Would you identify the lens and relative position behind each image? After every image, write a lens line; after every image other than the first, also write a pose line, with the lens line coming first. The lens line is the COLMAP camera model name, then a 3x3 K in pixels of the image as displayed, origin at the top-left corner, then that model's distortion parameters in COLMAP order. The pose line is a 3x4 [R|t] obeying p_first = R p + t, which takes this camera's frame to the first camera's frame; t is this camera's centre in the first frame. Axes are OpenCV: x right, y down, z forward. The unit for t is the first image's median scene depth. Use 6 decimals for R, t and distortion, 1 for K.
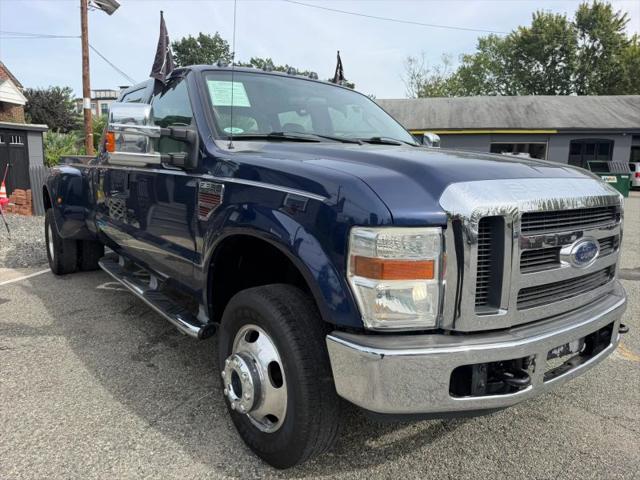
lens RADIAL K [[459.2, 0, 314.3], [0, 459.2, 238.9], [0, 0, 1]] dist [0.052179, -0.061677]
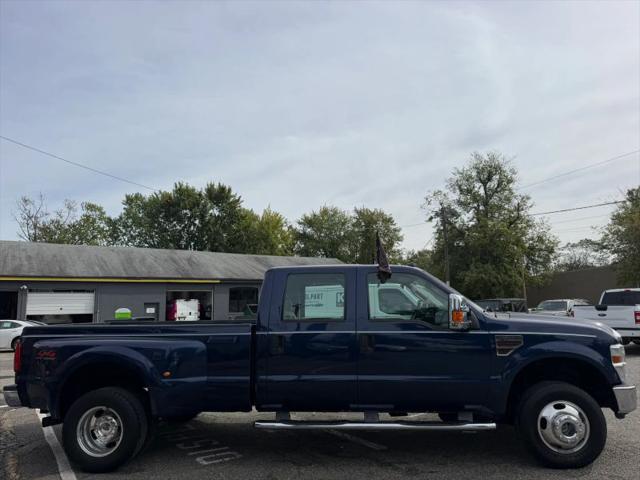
lens RADIAL K [[459.2, 0, 319.5], [0, 459.2, 244.0], [0, 0, 1]] dist [0.052179, -0.061677]
pose [[0.661589, 0.072319, 0.746371, -0.162343], [0.147859, 0.963216, -0.224393, -0.012596], [-0.735145, 0.258814, 0.626560, 0.017633]]
